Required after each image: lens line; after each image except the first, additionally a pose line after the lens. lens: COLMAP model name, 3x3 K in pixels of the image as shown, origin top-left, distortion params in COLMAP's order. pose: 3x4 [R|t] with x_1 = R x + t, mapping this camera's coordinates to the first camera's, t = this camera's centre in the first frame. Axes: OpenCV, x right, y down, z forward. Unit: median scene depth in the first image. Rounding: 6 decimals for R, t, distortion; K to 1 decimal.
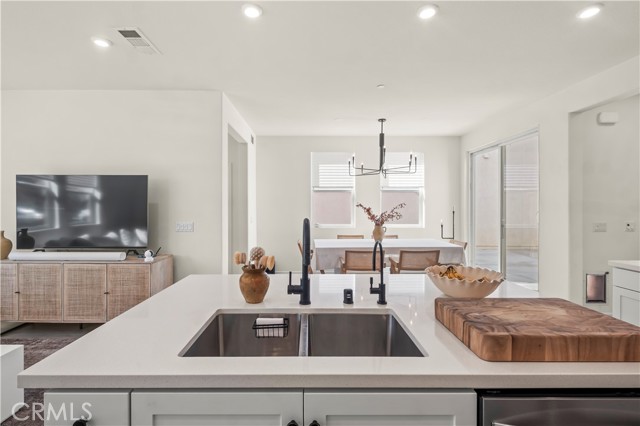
lens RADIAL K [[290.9, 0, 320.9], [0, 290.9, 209.5], [0, 0, 1]] dist [0.003652, -0.000639]
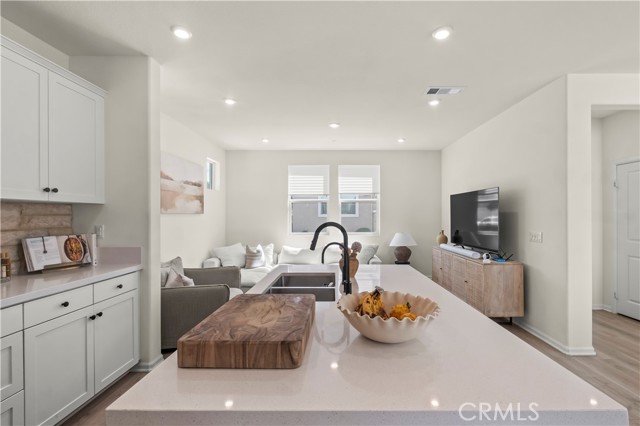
lens RADIAL K [[290.9, 0, 324.5], [0, 290.9, 213.6], [0, 0, 1]] dist [0.003652, -0.000639]
pose [[-0.032702, -0.008857, -0.999426, 0.570418], [-0.010852, 0.999905, -0.008506, 0.002194], [0.999406, 0.010567, -0.032795, 0.408094]]
